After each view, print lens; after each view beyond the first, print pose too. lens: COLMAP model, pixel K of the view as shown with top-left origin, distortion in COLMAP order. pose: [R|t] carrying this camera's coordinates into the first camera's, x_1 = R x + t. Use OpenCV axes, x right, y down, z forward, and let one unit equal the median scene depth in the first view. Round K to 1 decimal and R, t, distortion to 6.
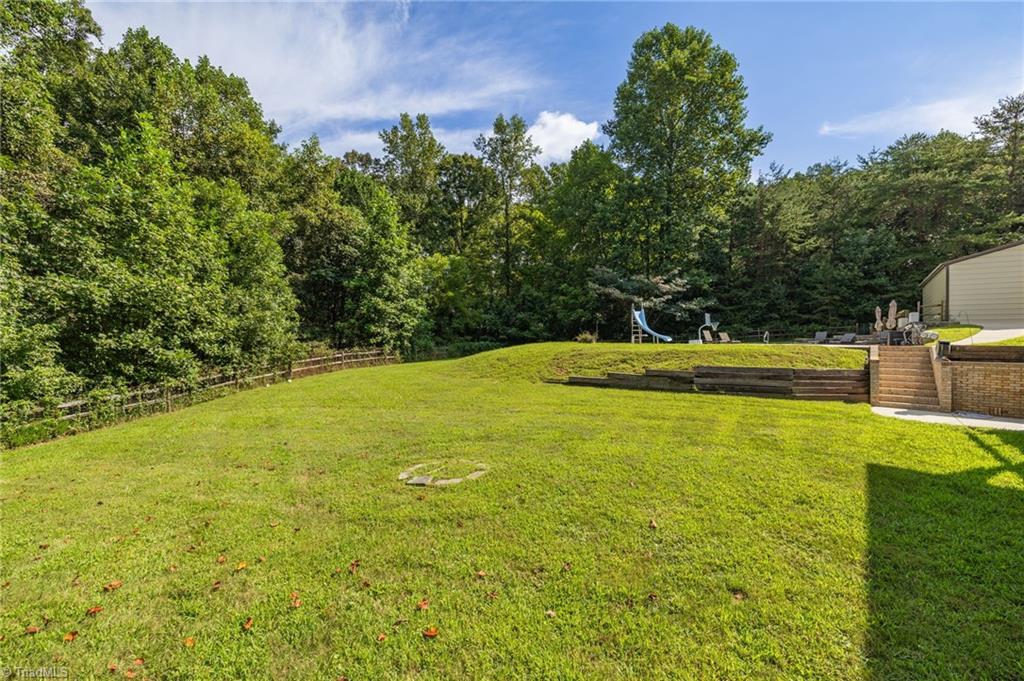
lens RADIAL K [[434.4, 0, 476.8], [0, 434.4, 349.8], [0, 0, 1]] dist [-0.000571, 0.000159]
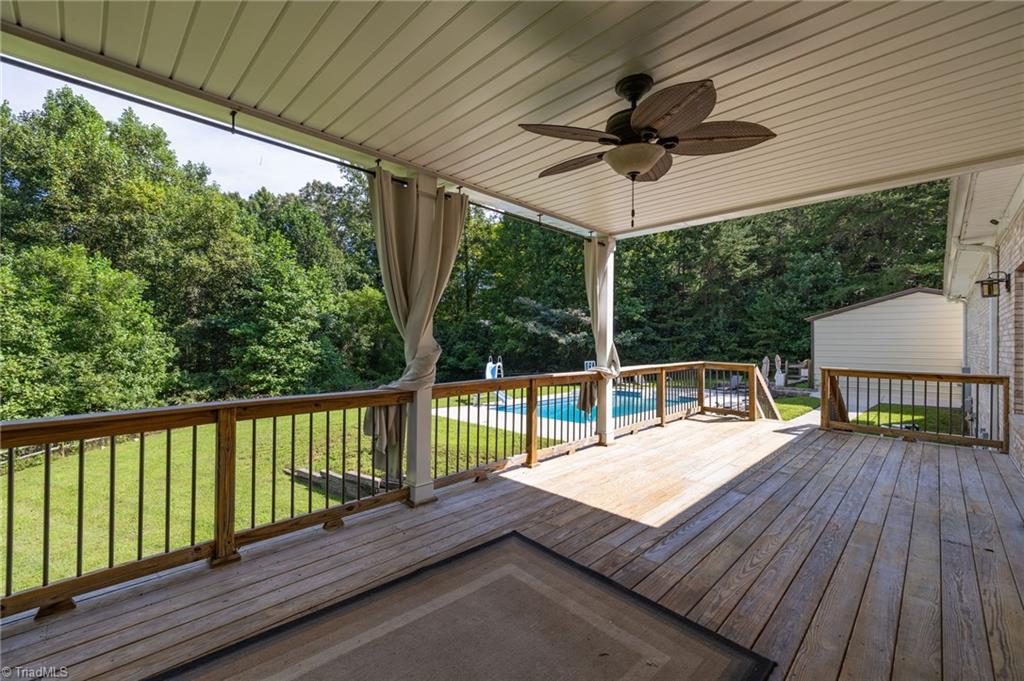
lens RADIAL K [[434.4, 0, 501.3], [0, 434.4, 338.4], [0, 0, 1]] dist [-0.000571, 0.000159]
pose [[0.994532, -0.010228, -0.103927, 0.358379], [0.009010, 0.999885, -0.012183, -0.099184], [0.104040, 0.011180, 0.994510, 0.051650]]
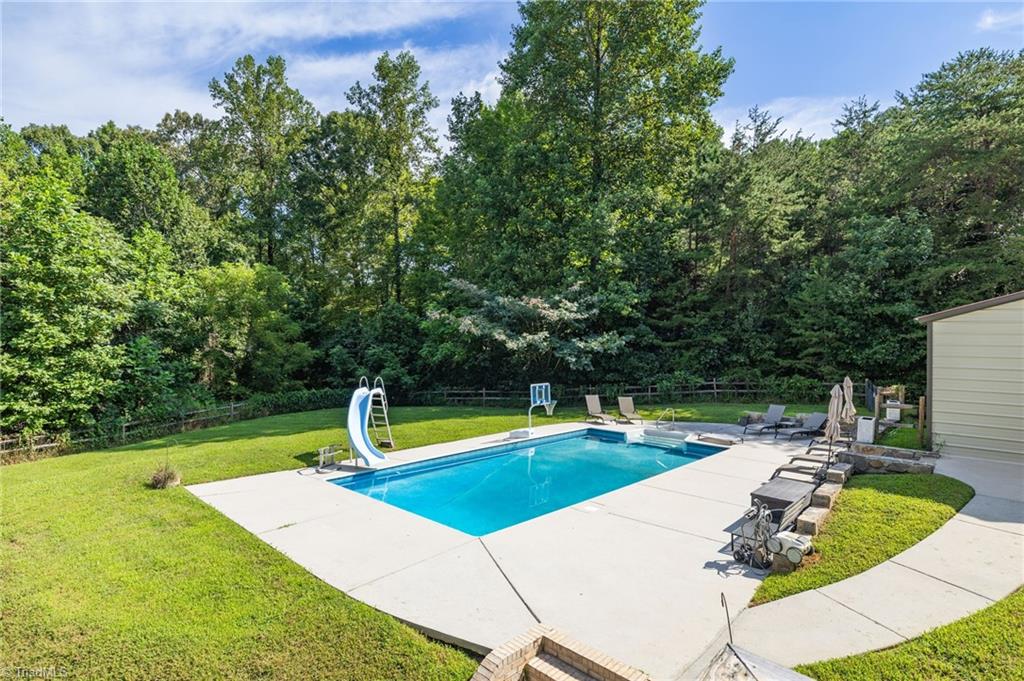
lens RADIAL K [[509.0, 0, 509.2], [0, 509.0, 337.8], [0, 0, 1]] dist [-0.003436, 0.001302]
pose [[0.997988, -0.003672, -0.063293, 0.433408], [0.003486, 0.999989, -0.003053, -0.113827], [0.063303, 0.002826, 0.997990, 0.283300]]
